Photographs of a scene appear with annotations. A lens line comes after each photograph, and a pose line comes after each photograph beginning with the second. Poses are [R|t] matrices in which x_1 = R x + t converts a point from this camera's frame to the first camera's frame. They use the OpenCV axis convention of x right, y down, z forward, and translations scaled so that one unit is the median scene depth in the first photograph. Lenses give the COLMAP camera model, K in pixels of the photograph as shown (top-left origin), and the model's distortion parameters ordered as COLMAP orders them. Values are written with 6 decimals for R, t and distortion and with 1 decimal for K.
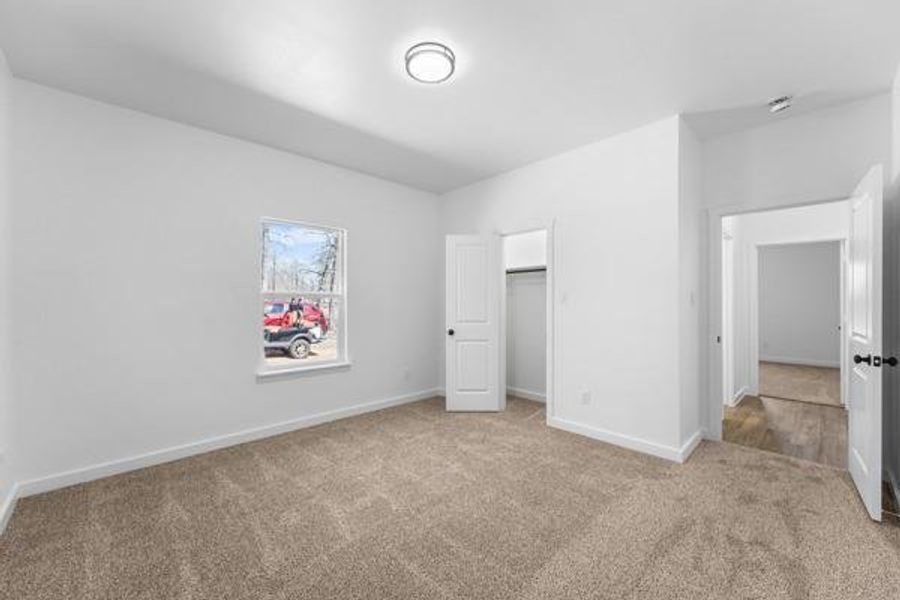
lens RADIAL K [[361.8, 0, 450.0], [0, 361.8, 300.0], [0, 0, 1]] dist [0.011099, -0.000283]
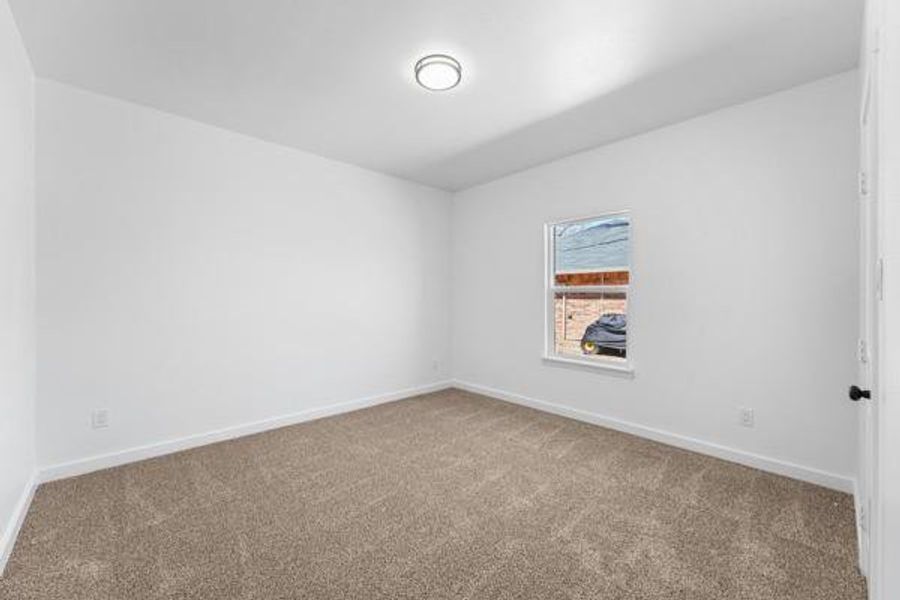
lens RADIAL K [[361.8, 0, 450.0], [0, 361.8, 300.0], [0, 0, 1]] dist [0.011099, -0.000283]
pose [[-0.006989, 0.021919, -0.999735, 0.785184], [0.010865, 0.999702, 0.021843, -0.027572], [0.999917, -0.010710, -0.007225, 0.776884]]
